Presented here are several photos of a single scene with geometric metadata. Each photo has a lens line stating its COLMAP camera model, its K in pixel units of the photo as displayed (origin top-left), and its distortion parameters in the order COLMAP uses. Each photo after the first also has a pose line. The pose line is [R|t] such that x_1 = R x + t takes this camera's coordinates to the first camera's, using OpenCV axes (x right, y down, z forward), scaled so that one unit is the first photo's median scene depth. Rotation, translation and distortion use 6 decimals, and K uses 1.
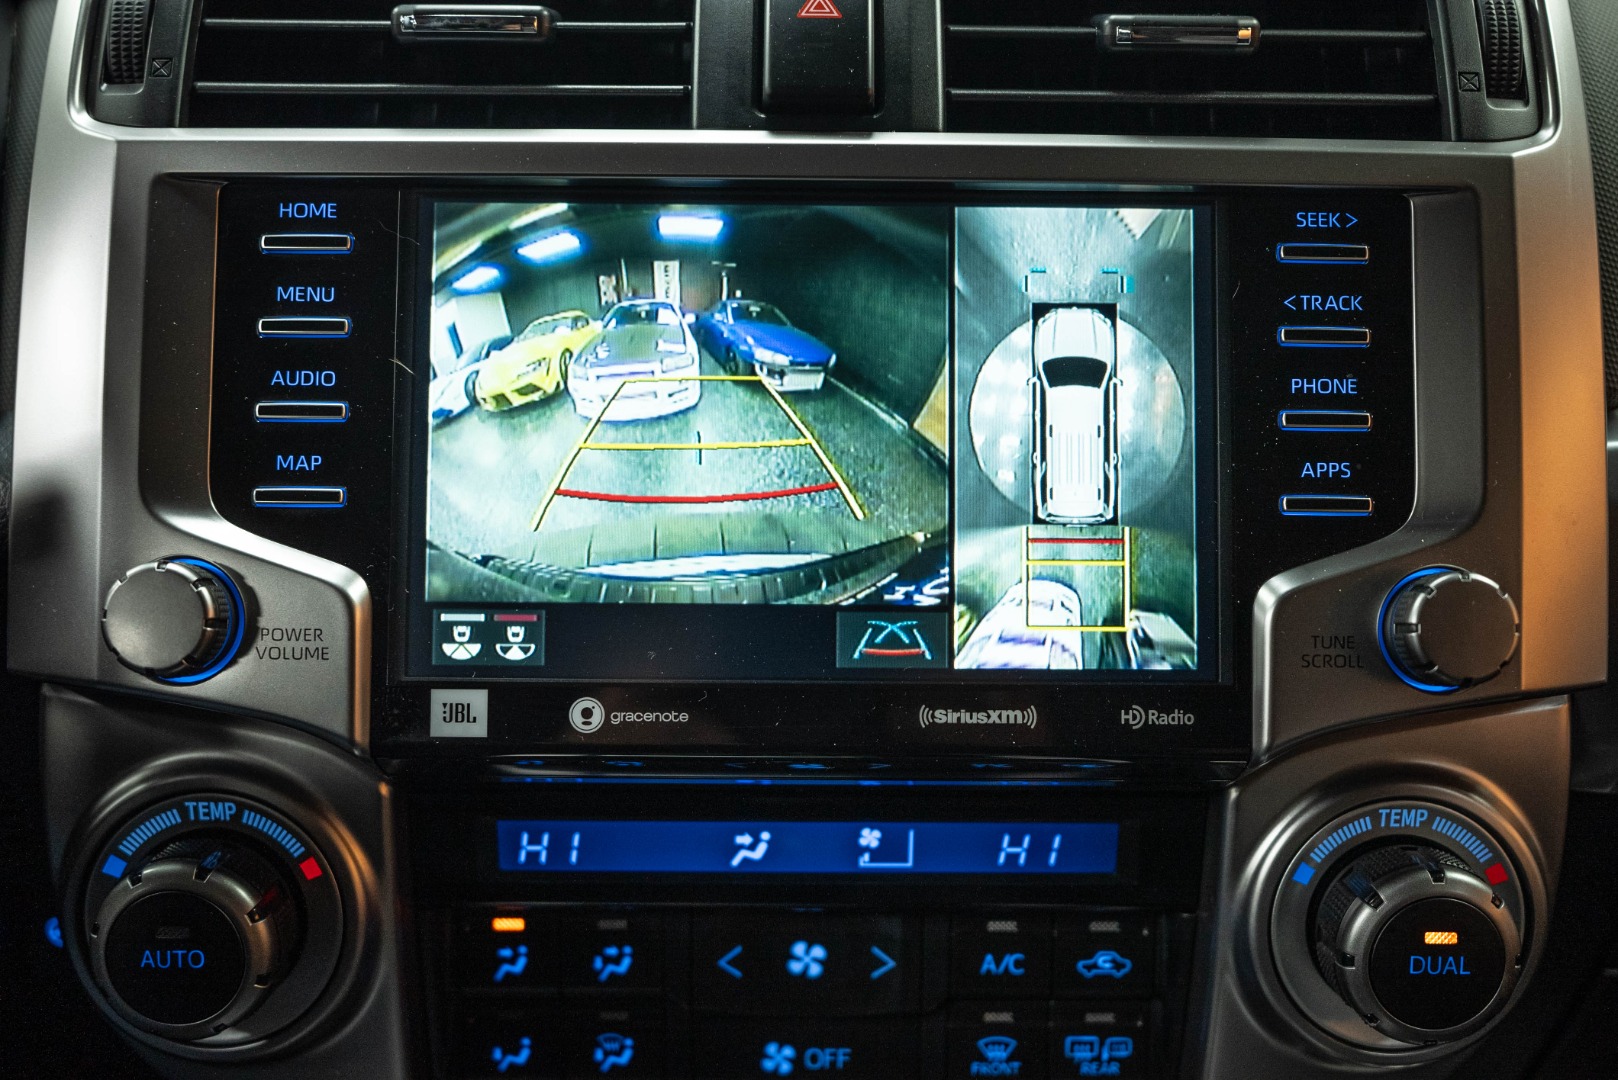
lens RADIAL K [[1605.7, 0, 809.0], [0, 1605.7, 540.0], [0, 0, 1]] dist [-0.032580, 0.008281]
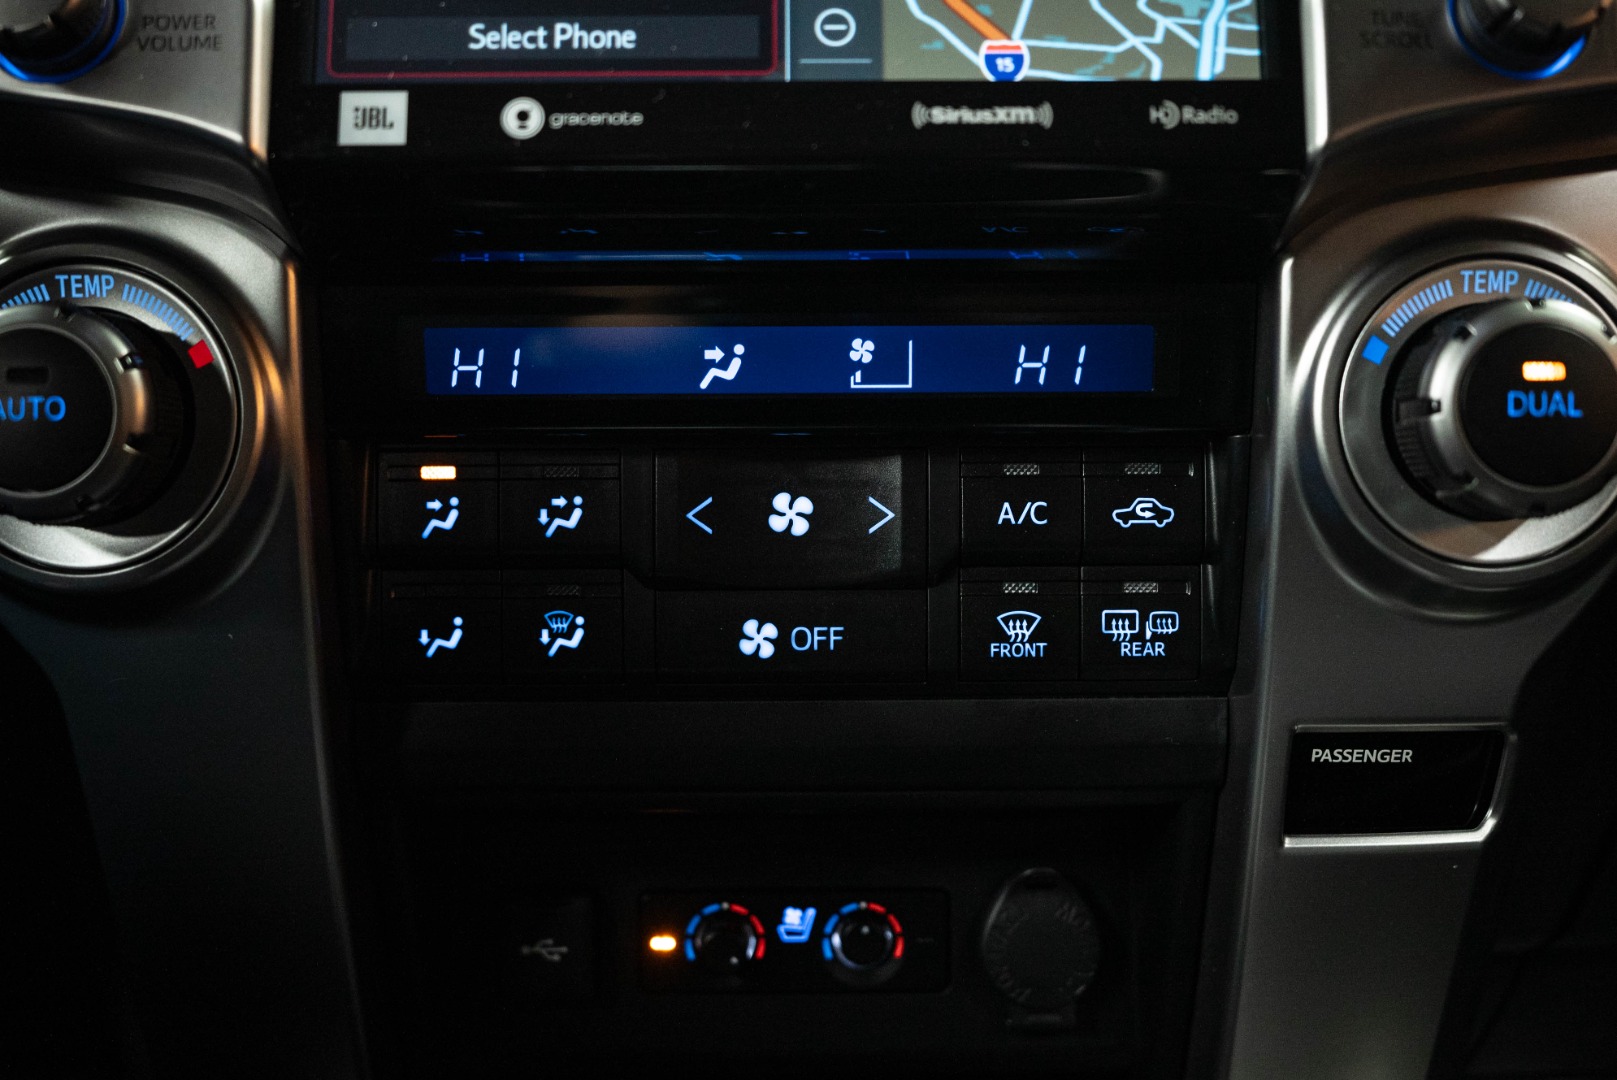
lens RADIAL K [[1715.3, 0, 808.5], [0, 1715.3, 540.0], [0, 0, 1]] dist [-0.024104, -0.013858]
pose [[0.999889, -0.013756, -0.005658, 0.014297], [0.013159, 0.995426, -0.094627, 0.396997], [0.006934, 0.094542, 0.995497, 0.111071]]
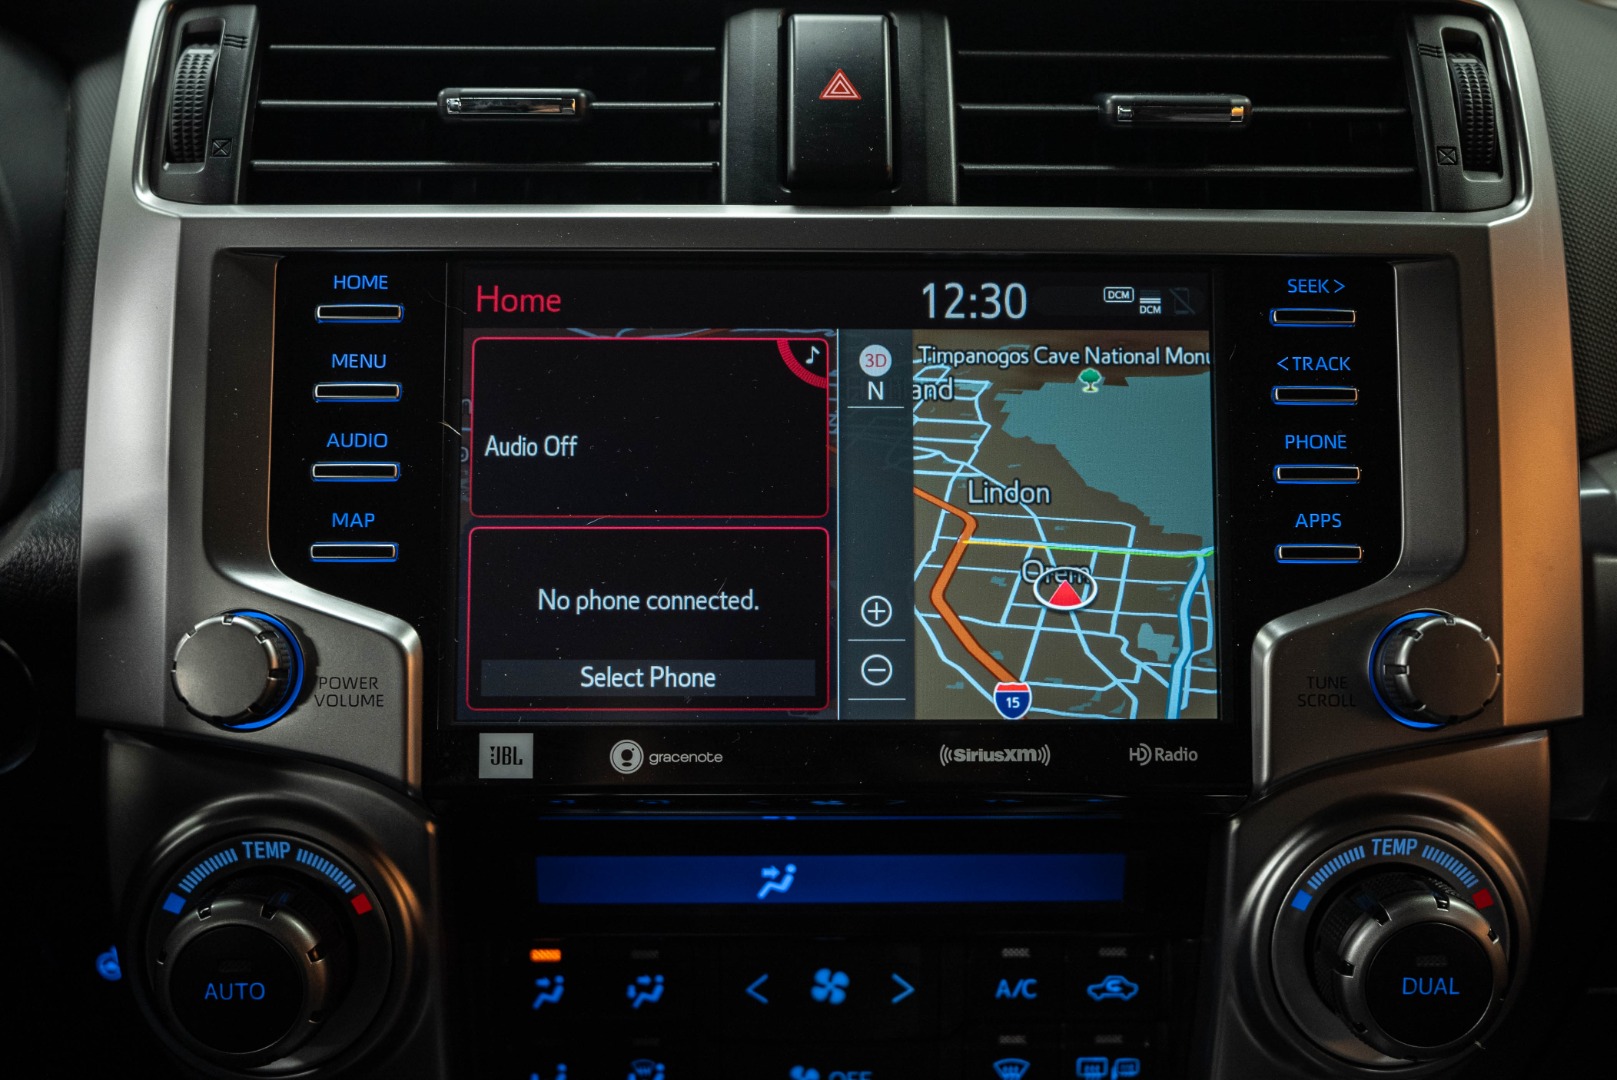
lens RADIAL K [[1608.0, 0, 809.0], [0, 1608.0, 532.4], [0, 0, 1]] dist [-0.032429, -0.001121]
pose [[0.999927, -0.006284, 0.010367, -0.026636], [0.006487, 0.999786, -0.019657, -0.016419], [-0.010241, 0.019722, 0.999753, -0.062068]]
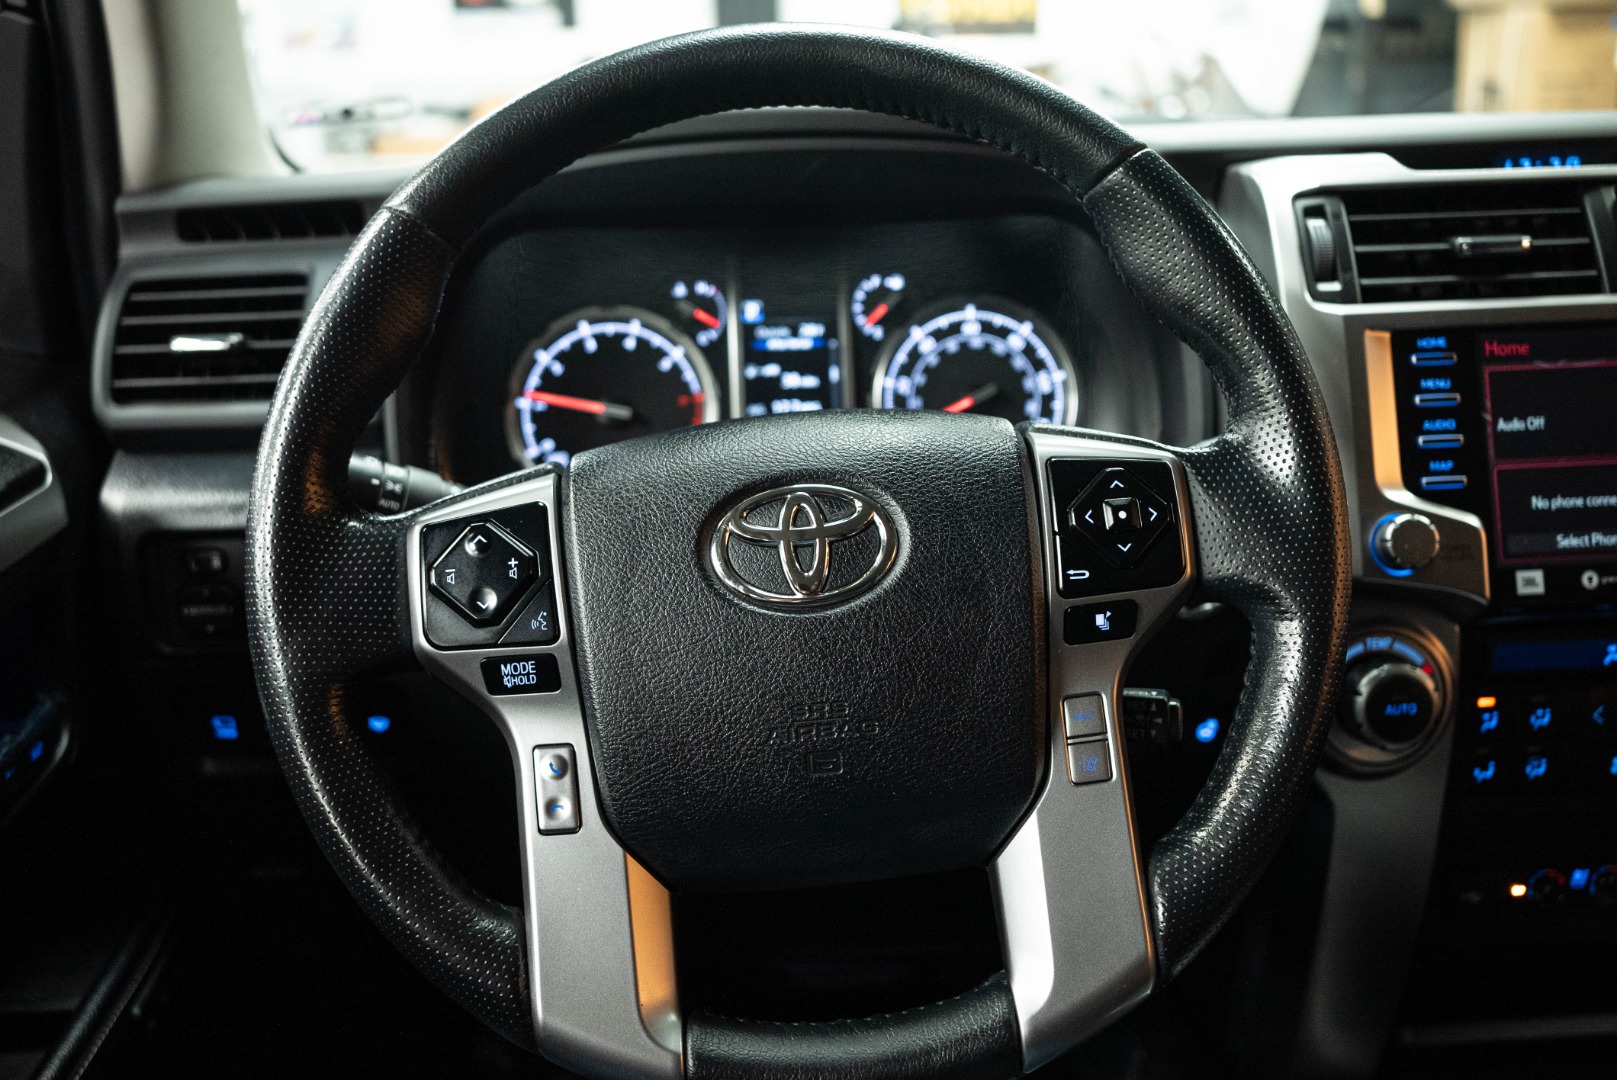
lens RADIAL K [[1604.7, 0, 808.5], [0, 1604.7, 540.0], [0, 0, 1]] dist [-0.032580, 0.008281]
pose [[0.998347, -0.055043, 0.016514, -1.115645], [0.055166, 0.998452, -0.007055, 0.015523], [-0.016100, 0.007954, 0.999839, -0.989477]]
